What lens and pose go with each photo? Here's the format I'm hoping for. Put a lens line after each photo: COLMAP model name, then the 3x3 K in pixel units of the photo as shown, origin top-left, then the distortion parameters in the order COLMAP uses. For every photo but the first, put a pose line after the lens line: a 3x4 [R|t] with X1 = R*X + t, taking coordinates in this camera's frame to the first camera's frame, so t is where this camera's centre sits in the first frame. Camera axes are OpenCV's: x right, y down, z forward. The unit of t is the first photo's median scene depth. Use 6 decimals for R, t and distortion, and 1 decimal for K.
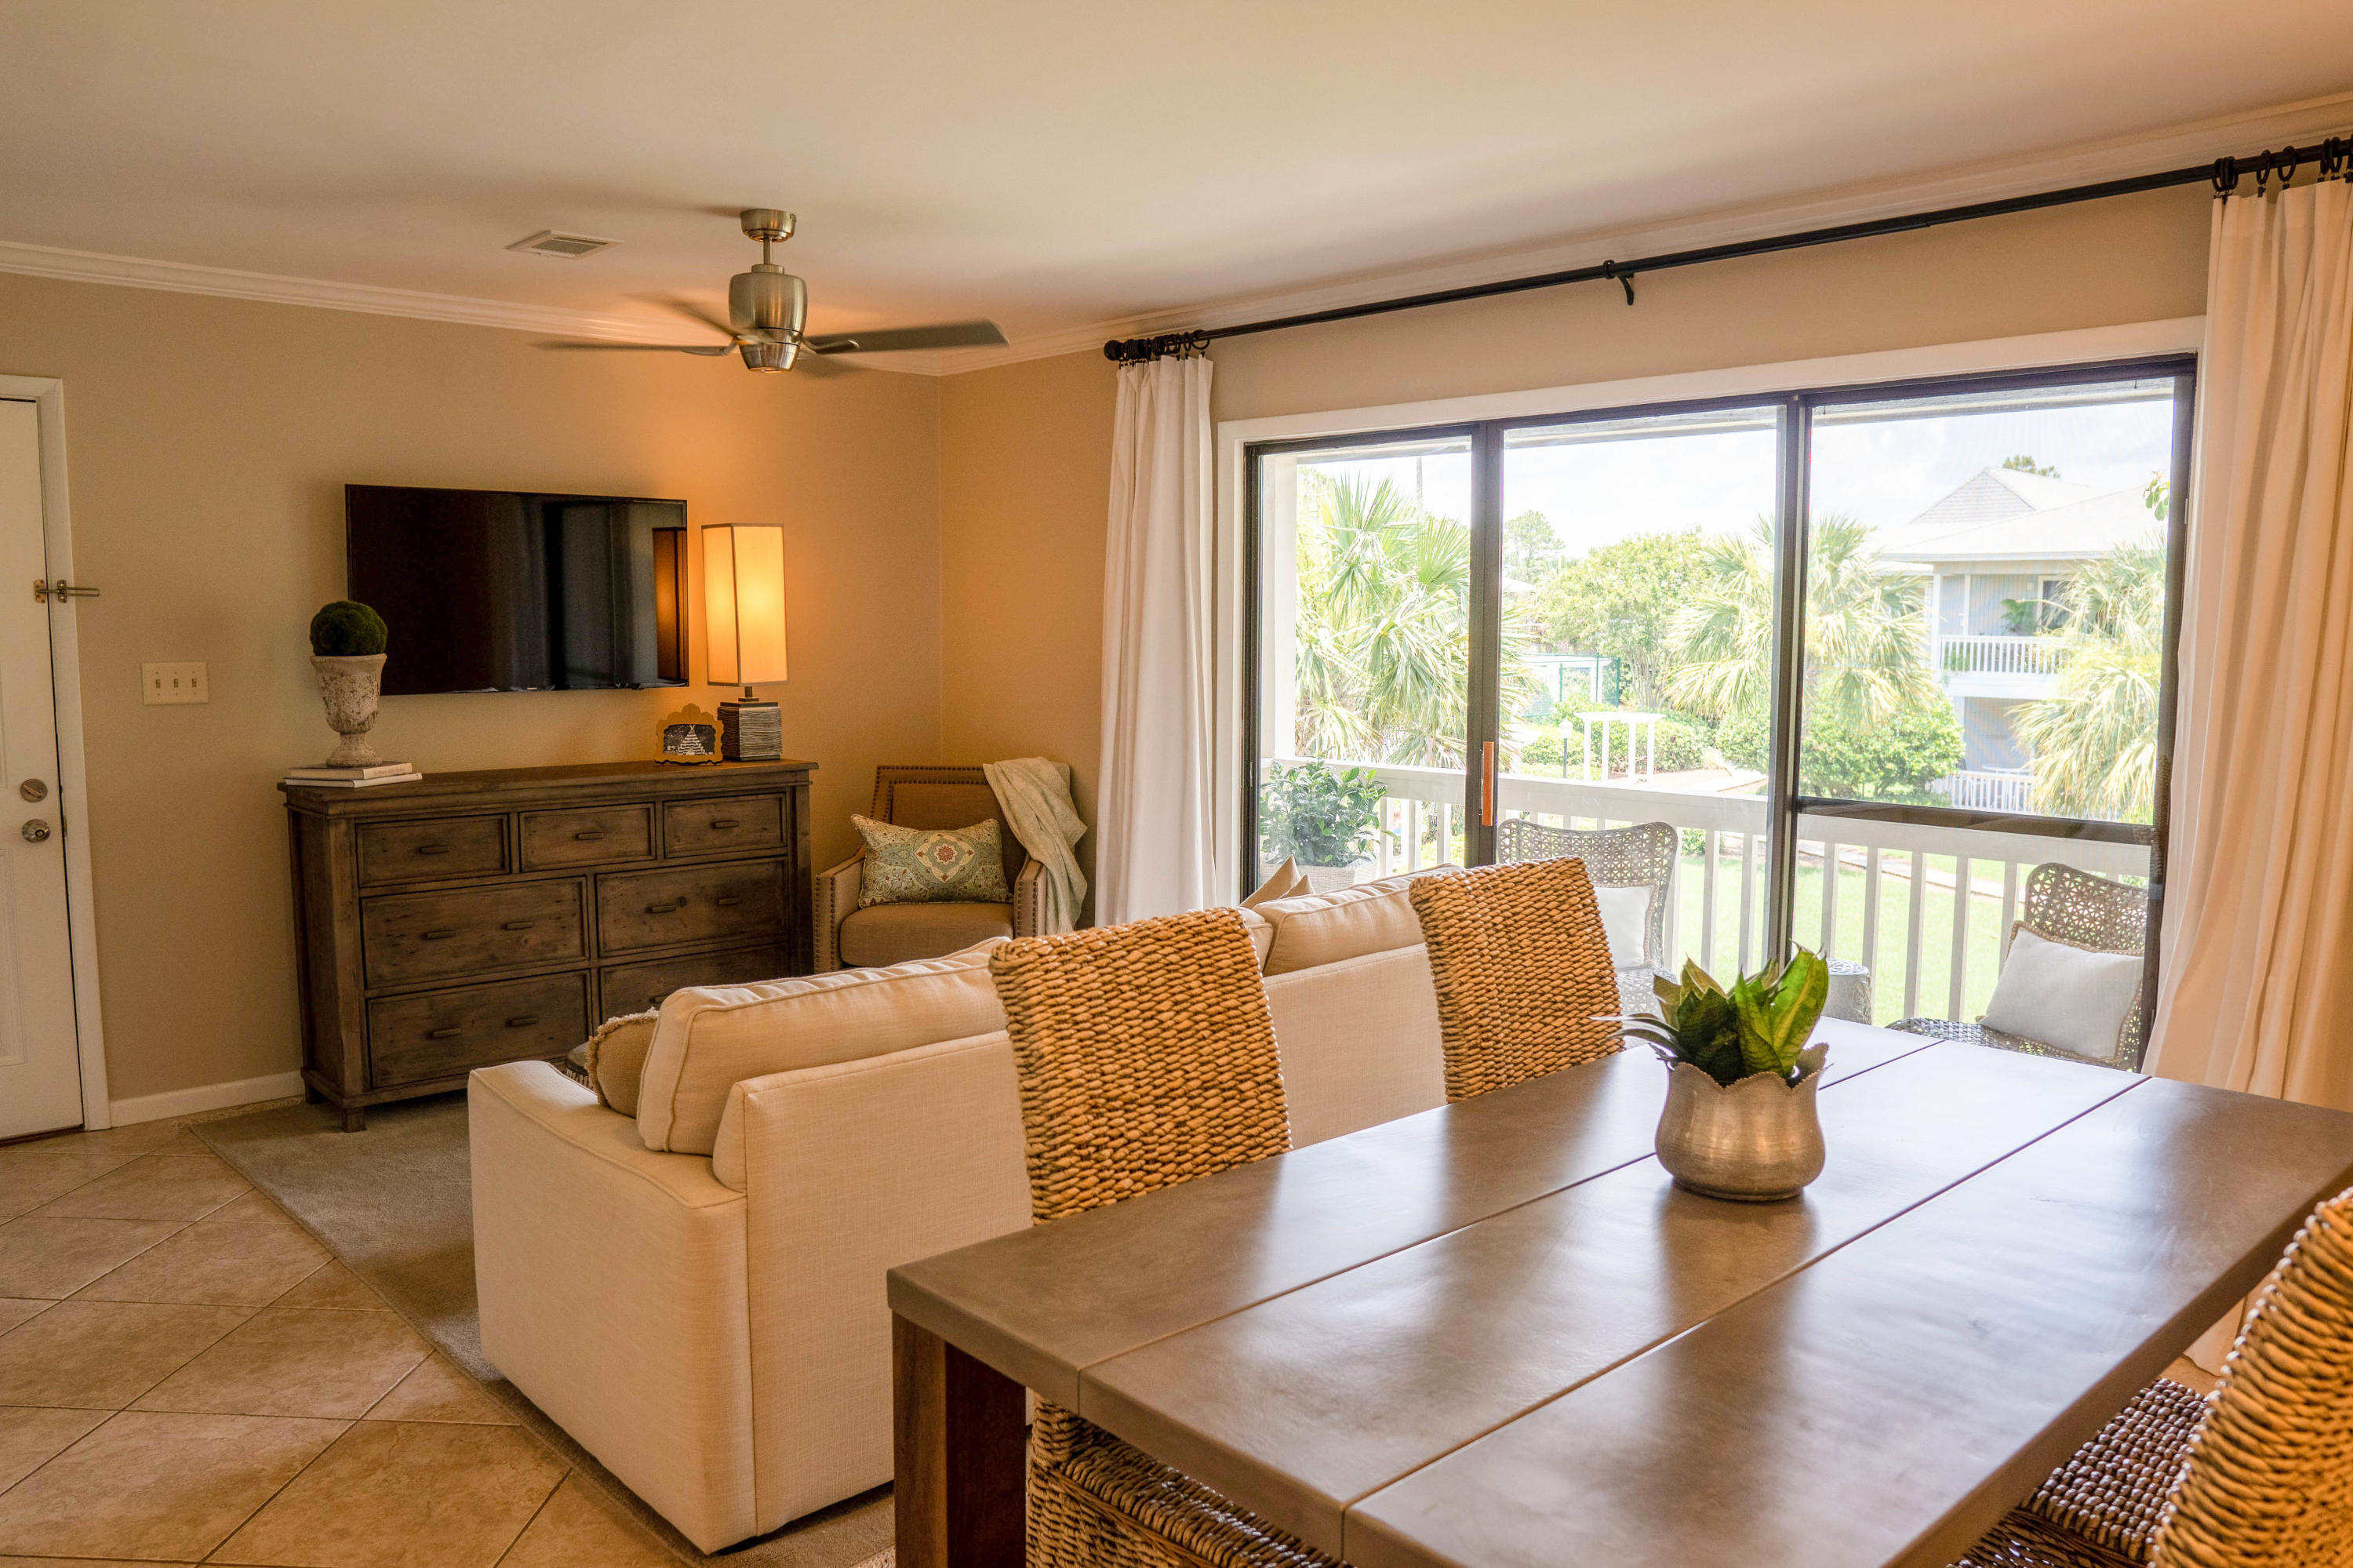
lens RADIAL K [[1671.5, 0, 1193.3], [0, 1671.5, 802.0], [0, 0, 1]] dist [-0.108990, 0.067558]
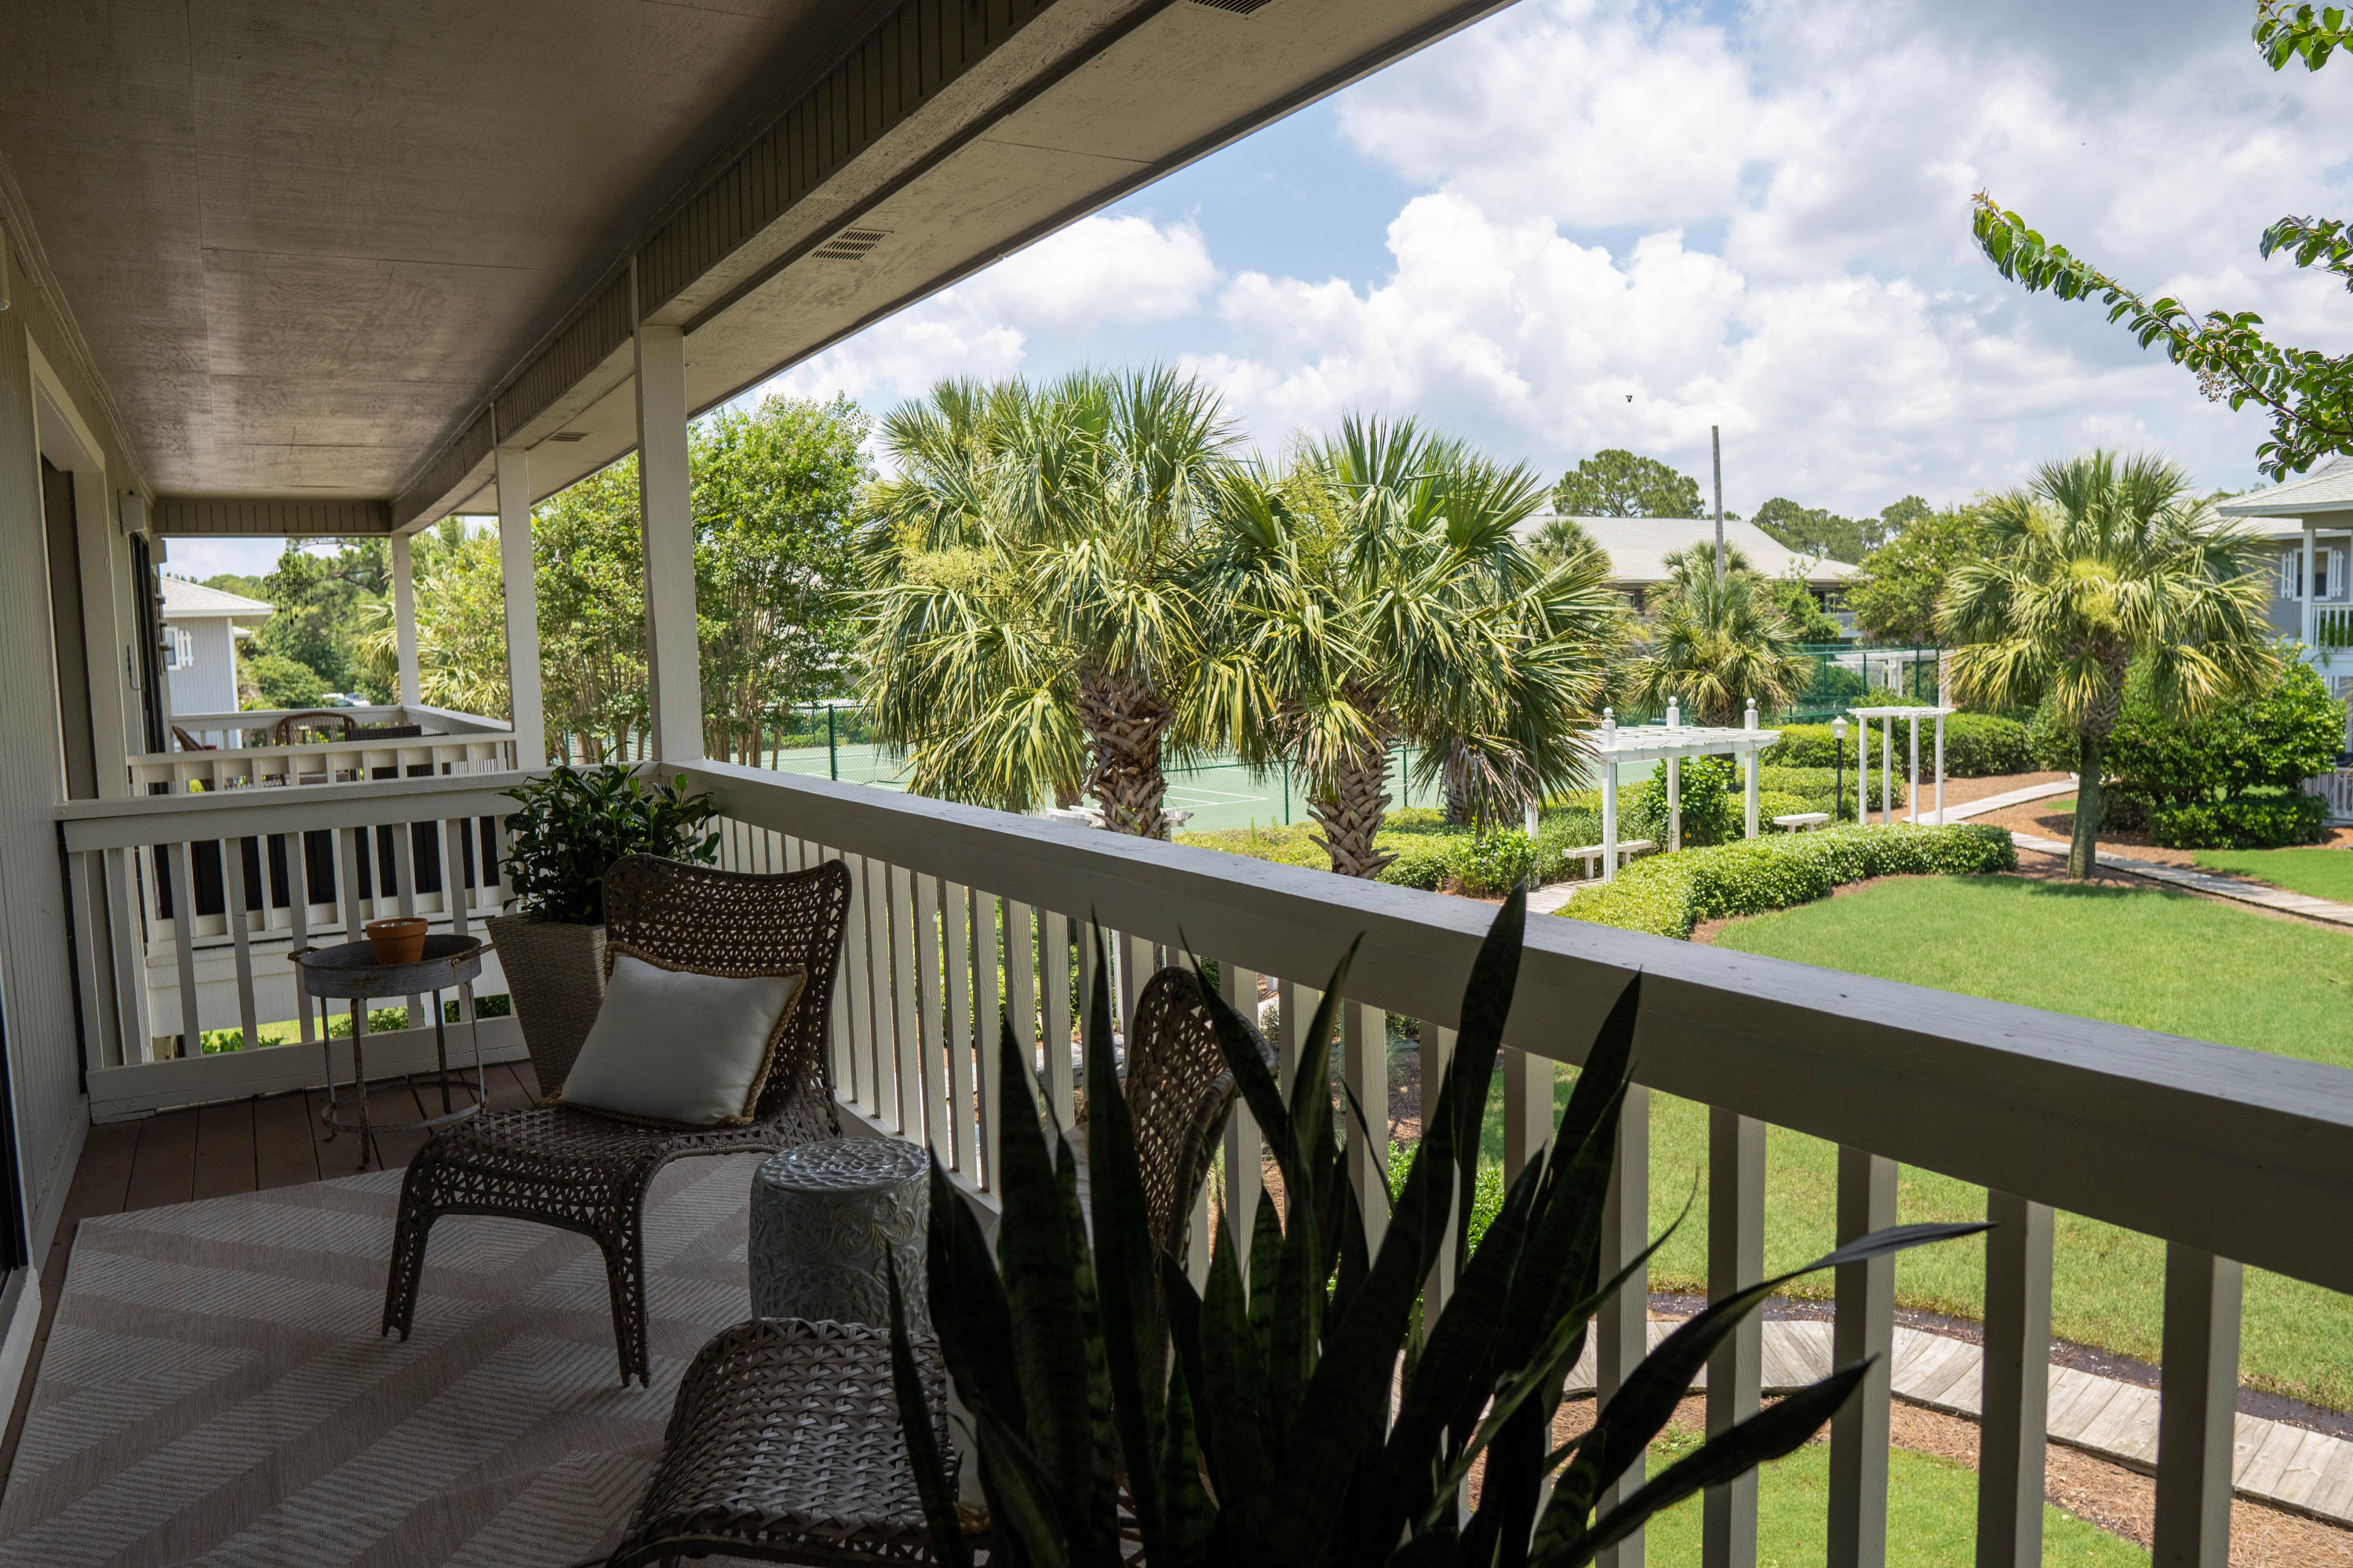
lens RADIAL K [[1671.2, 0, 1173.3], [0, 1671.2, 769.6], [0, 0, 1]] dist [-0.108990, 0.067558]
pose [[0.971244, -0.014447, -0.237649, 0.582904], [0.007921, 0.999565, -0.028393, -0.001810], [0.237956, 0.025694, 0.970936, 0.525609]]
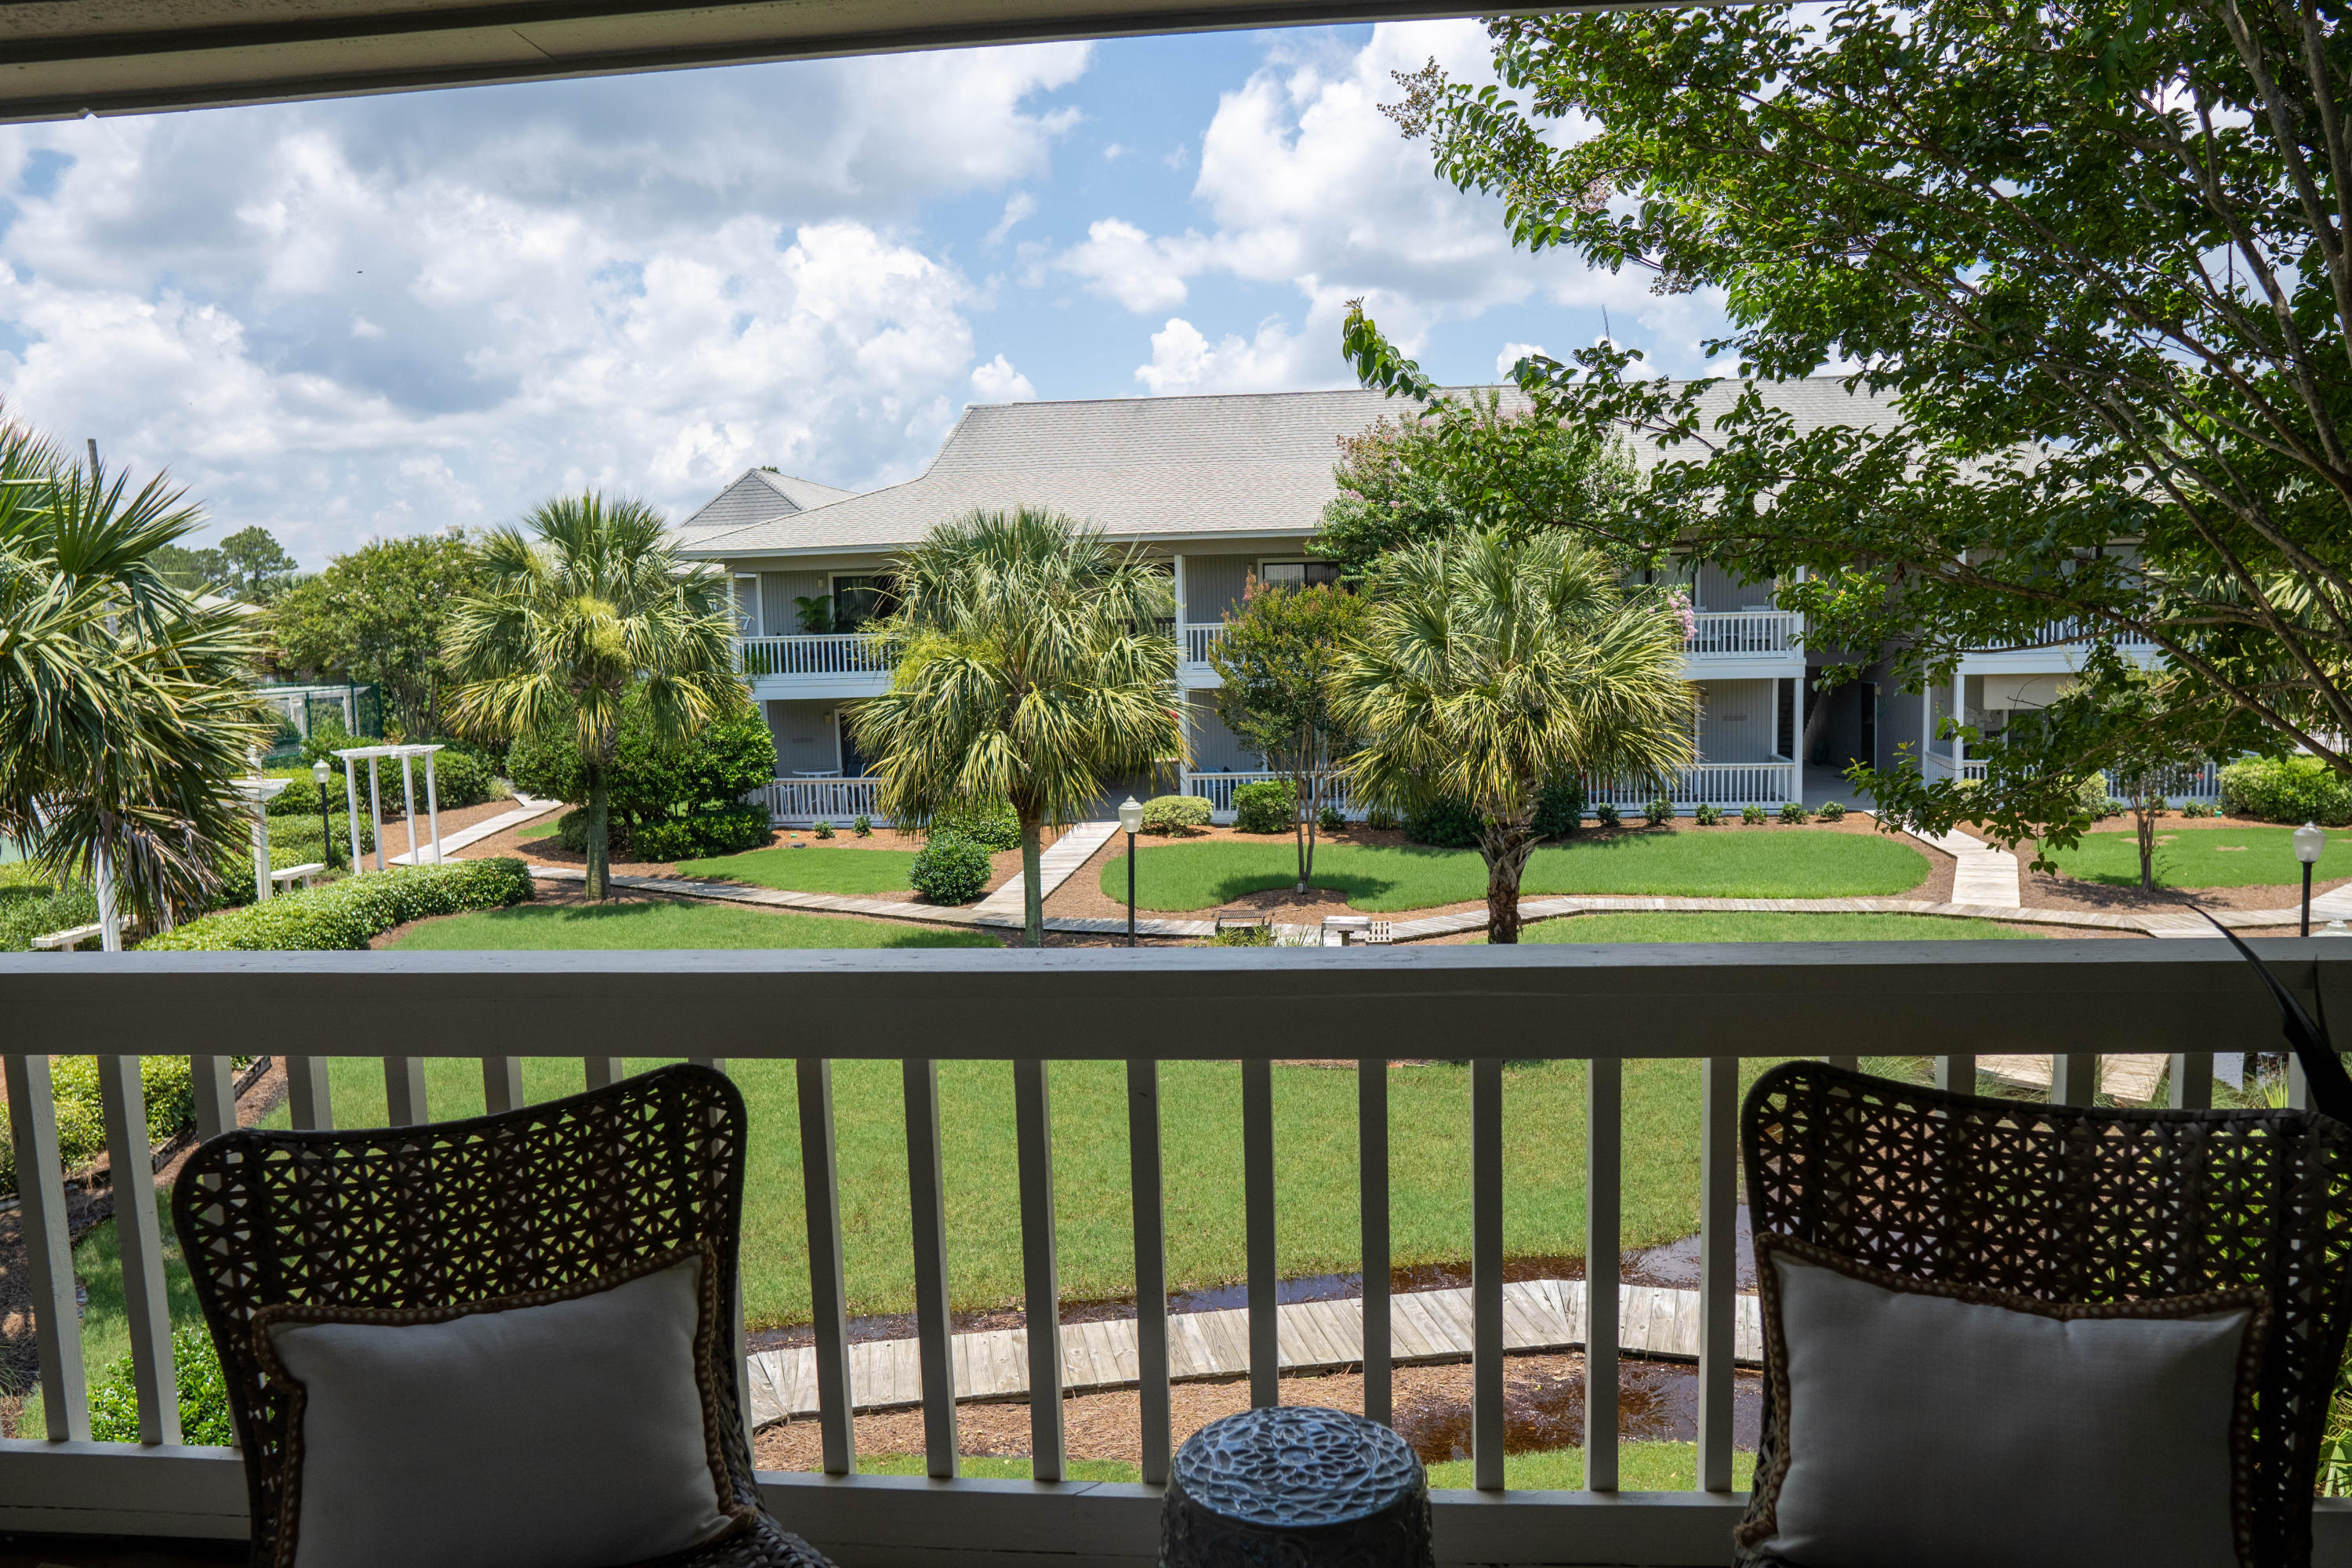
lens RADIAL K [[1670.7, 0, 1172.4], [0, 1670.7, 798.4], [0, 0, 1]] dist [-0.108990, 0.067558]
pose [[0.759741, -0.094375, 0.643341, 0.154088], [0.102638, 0.994413, 0.024667, -0.047903], [-0.642074, 0.047291, 0.765183, 0.734287]]
